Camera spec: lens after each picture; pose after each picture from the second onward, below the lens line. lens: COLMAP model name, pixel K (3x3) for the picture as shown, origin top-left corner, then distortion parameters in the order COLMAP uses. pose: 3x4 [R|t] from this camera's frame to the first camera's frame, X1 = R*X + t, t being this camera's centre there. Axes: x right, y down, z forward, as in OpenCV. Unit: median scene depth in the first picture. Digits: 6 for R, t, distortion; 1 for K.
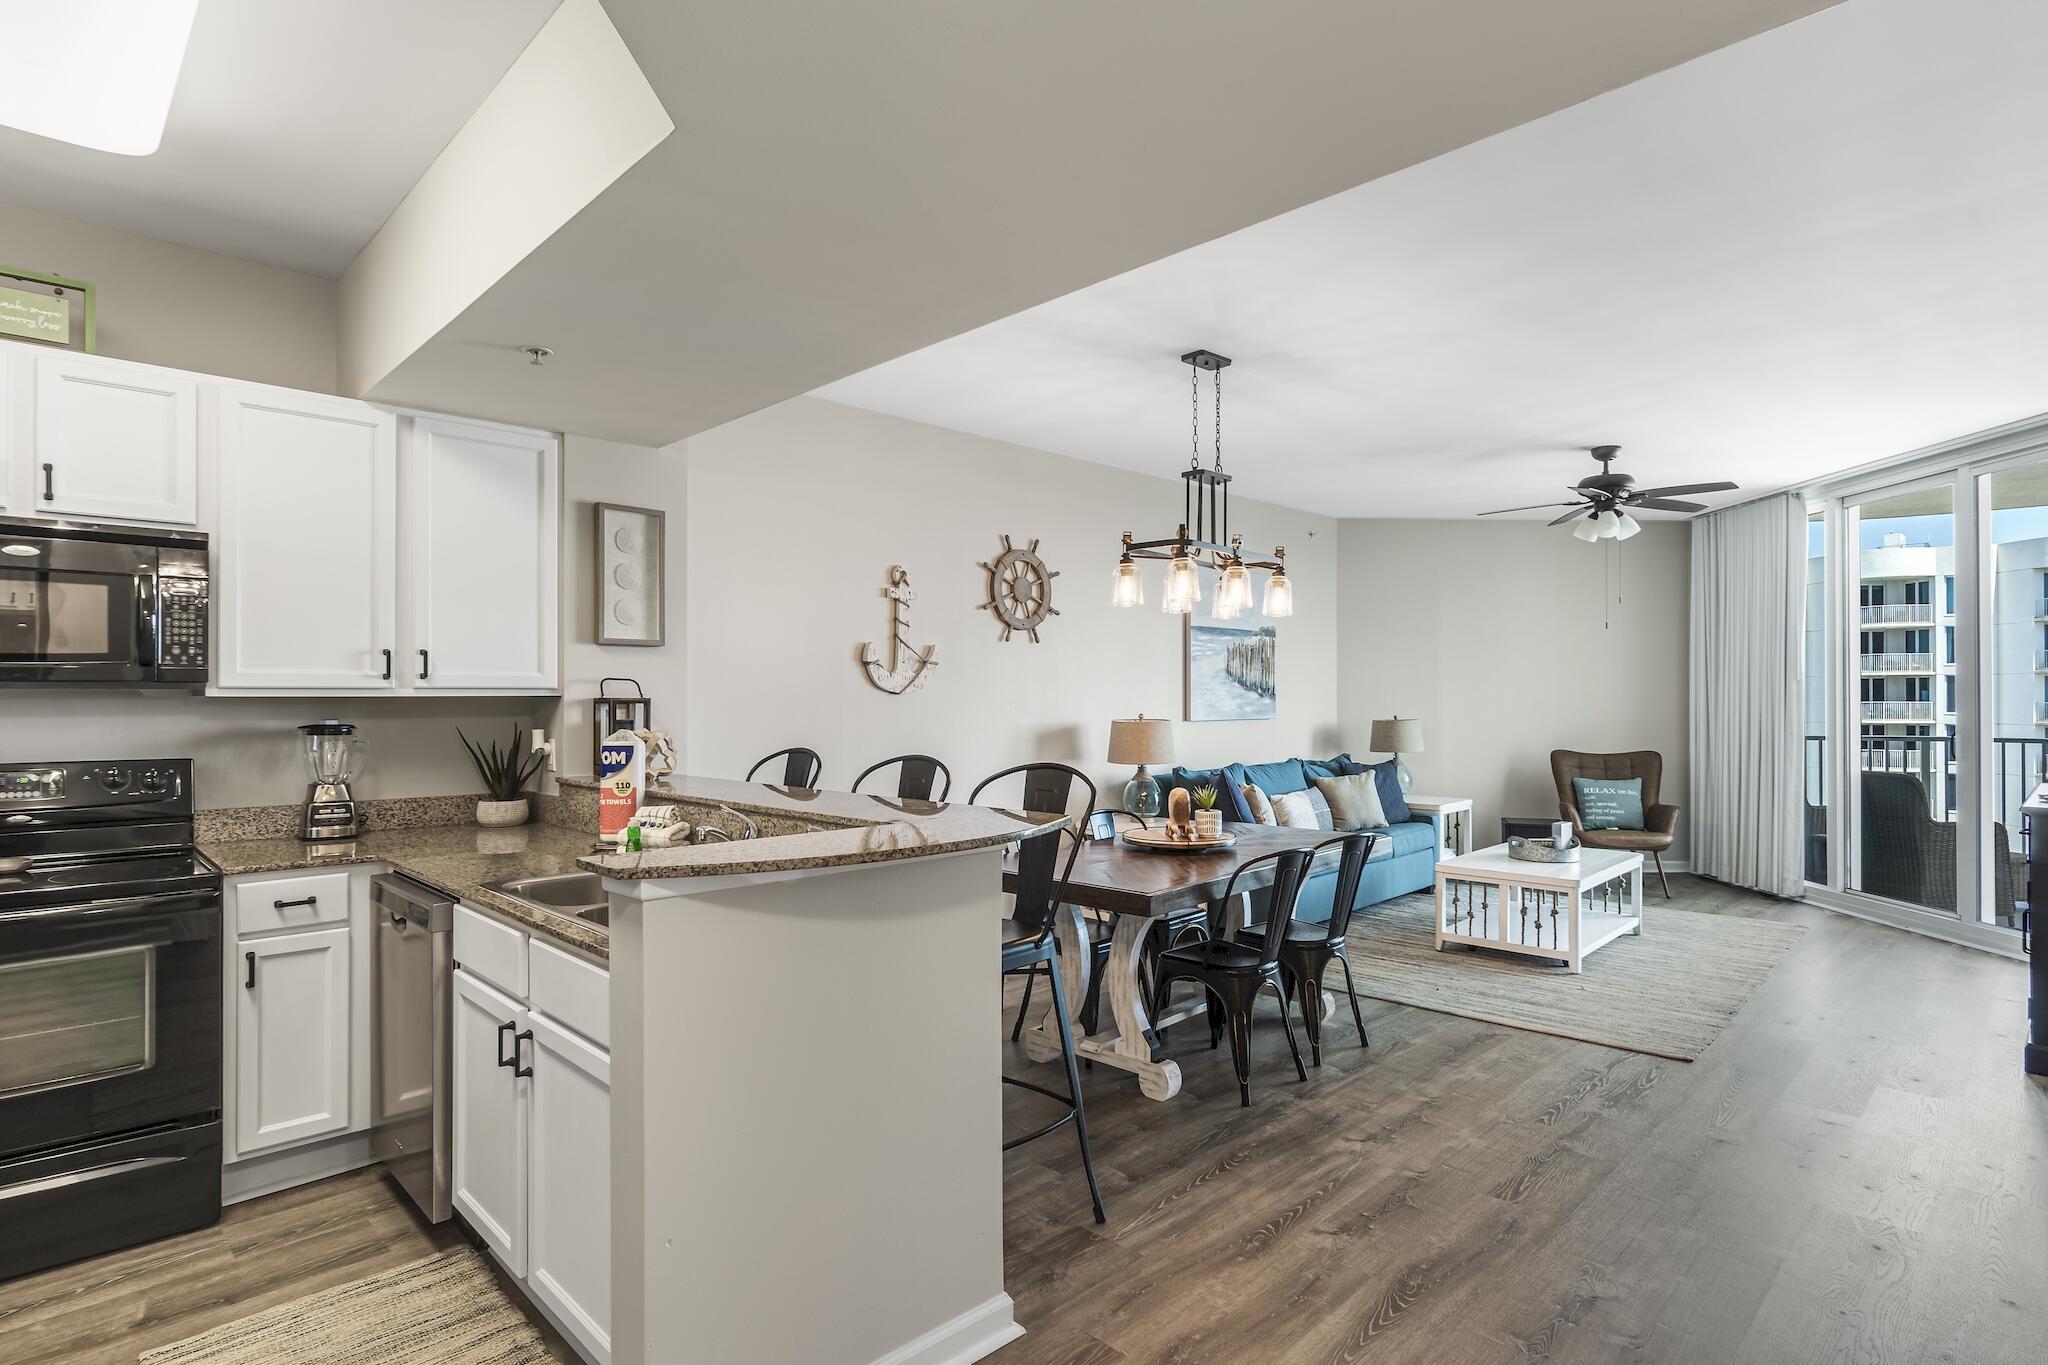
lens RADIAL K [[1059.1, 0, 1026.7], [0, 1059.1, 695.9], [0, 0, 1]] dist [-0.005582, -0.000436]
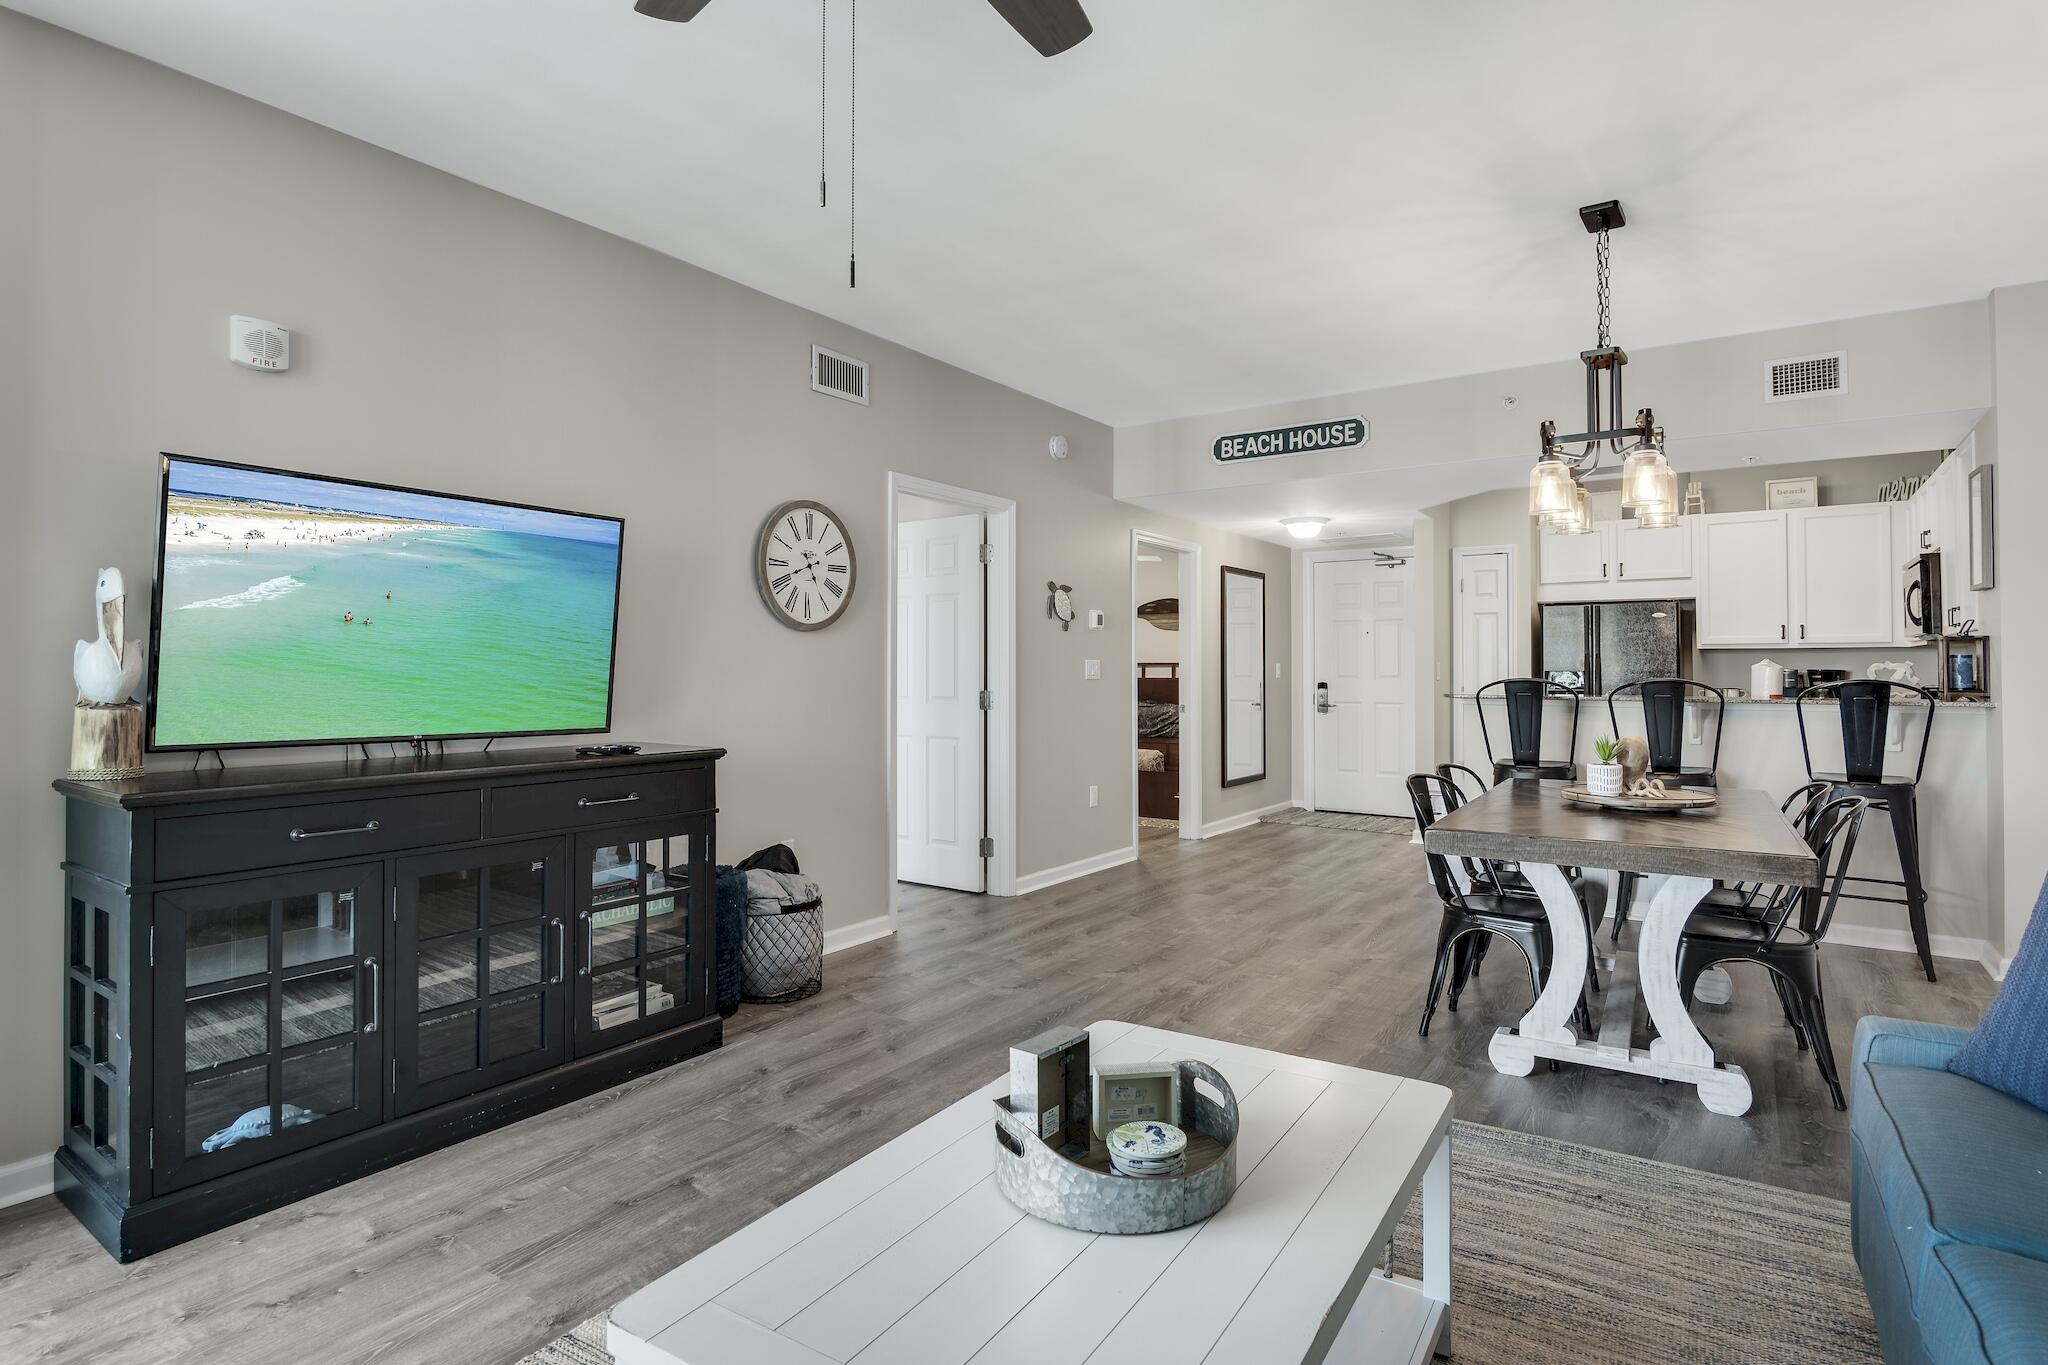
lens RADIAL K [[1047.8, 0, 1022.1], [0, 1047.8, 650.5], [0, 0, 1]] dist [-0.005664, -0.000616]
pose [[-0.983950, 0.000162, -0.178444, 0.856756], [0.004052, 0.999762, -0.021438, 0.039042], [0.178398, -0.021817, -0.983717, 1.929388]]
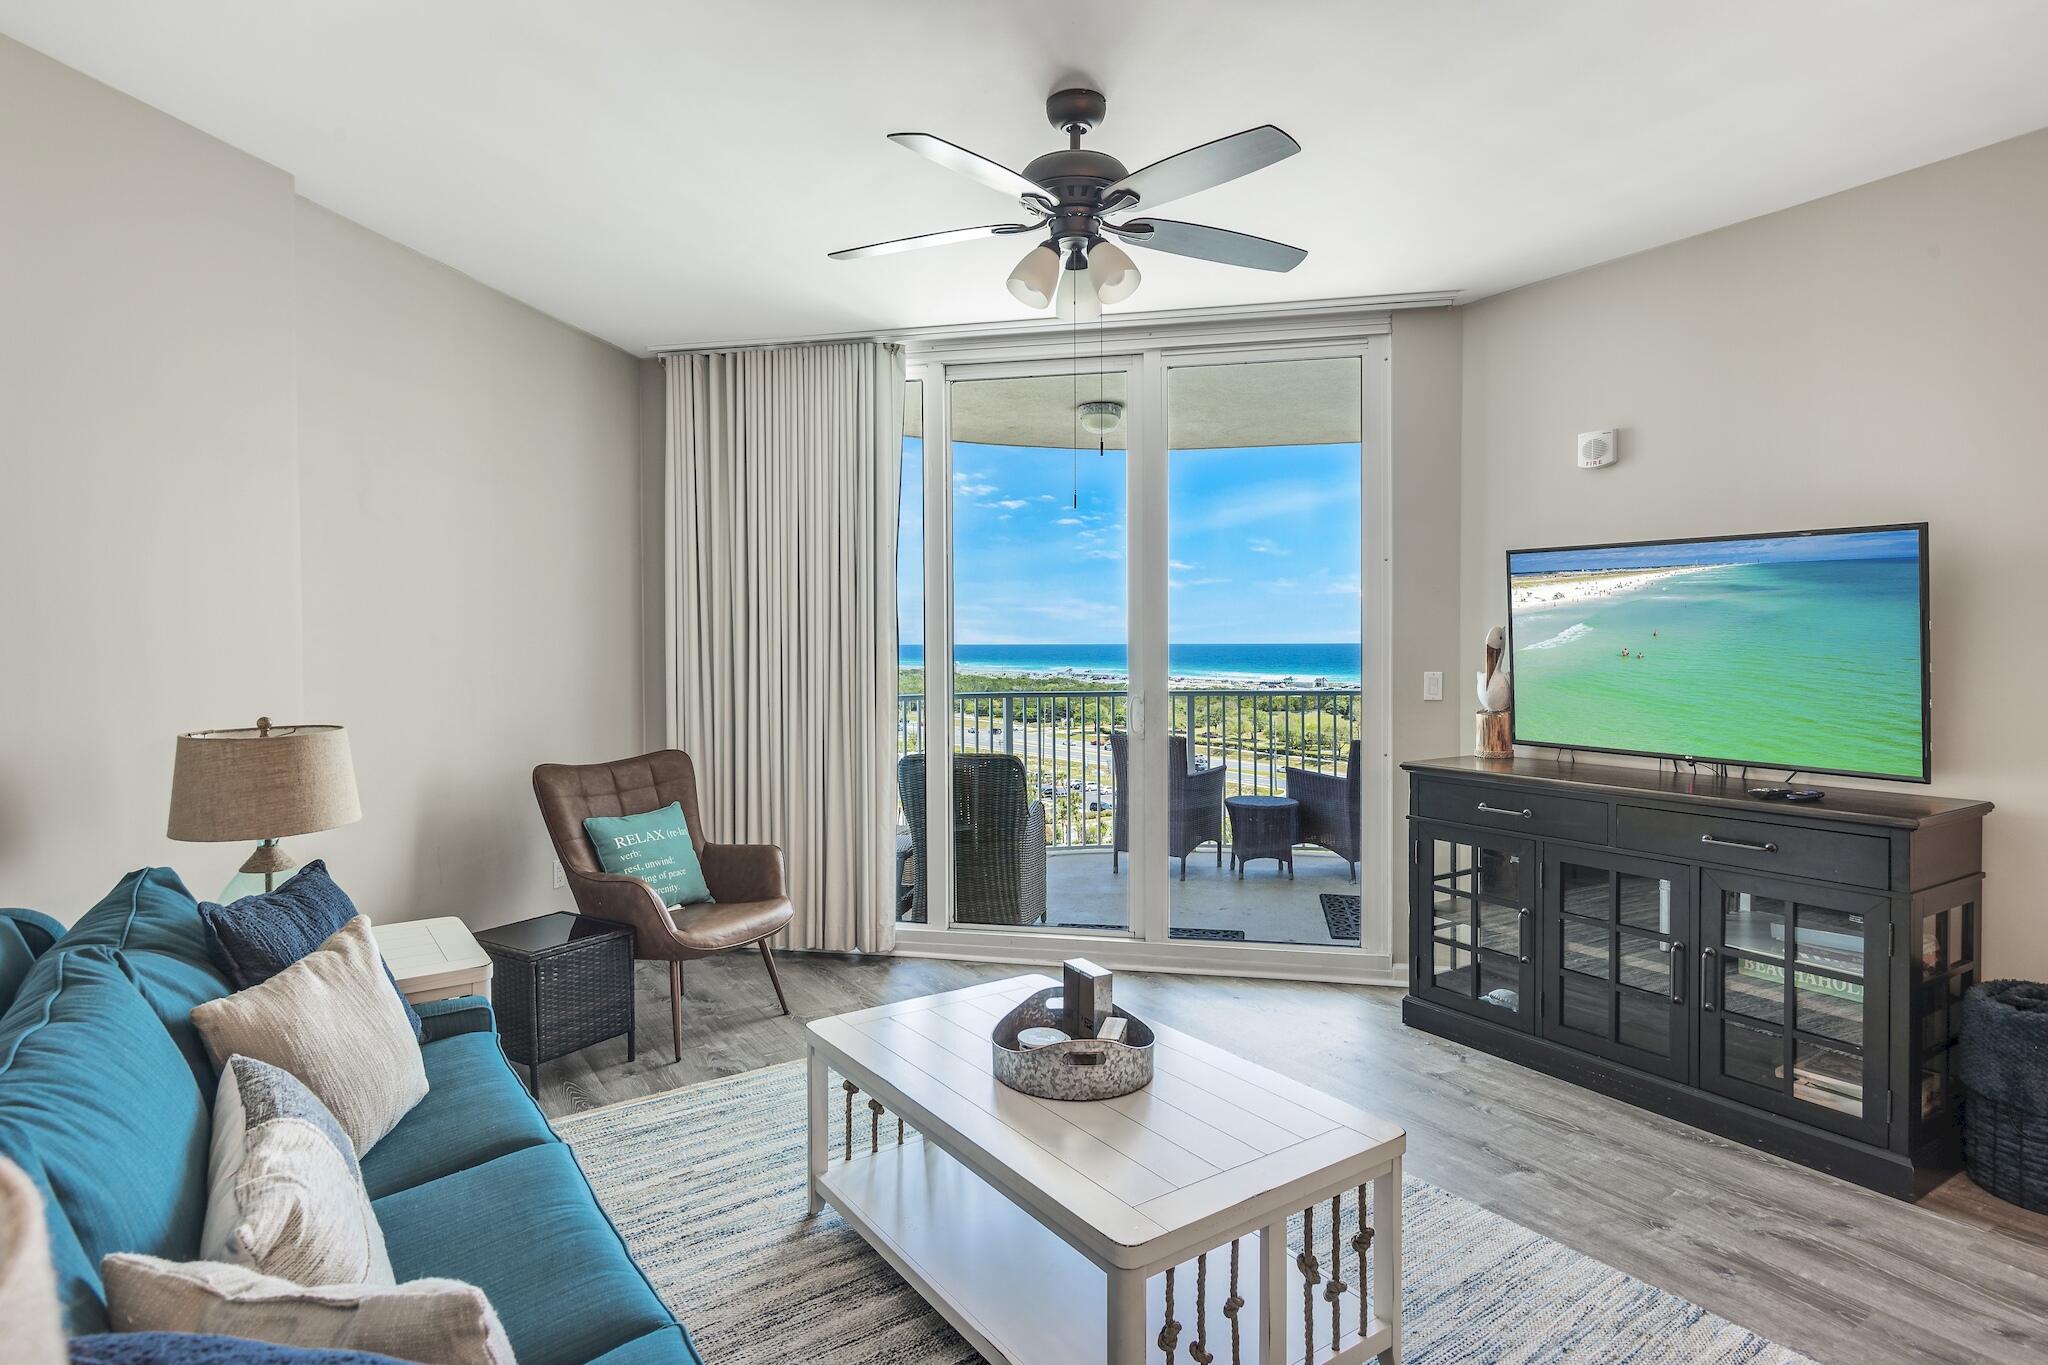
lens RADIAL K [[1075.9, 0, 1017.9], [0, 1075.9, 654.0], [0, 0, 1]] dist [-0.000321, 0.001004]
pose [[0.203030, -0.010063, 0.979121, 0.151402], [-0.004217, 0.999929, 0.011152, -0.010069], [-0.979163, -0.006393, 0.202973, 1.443969]]
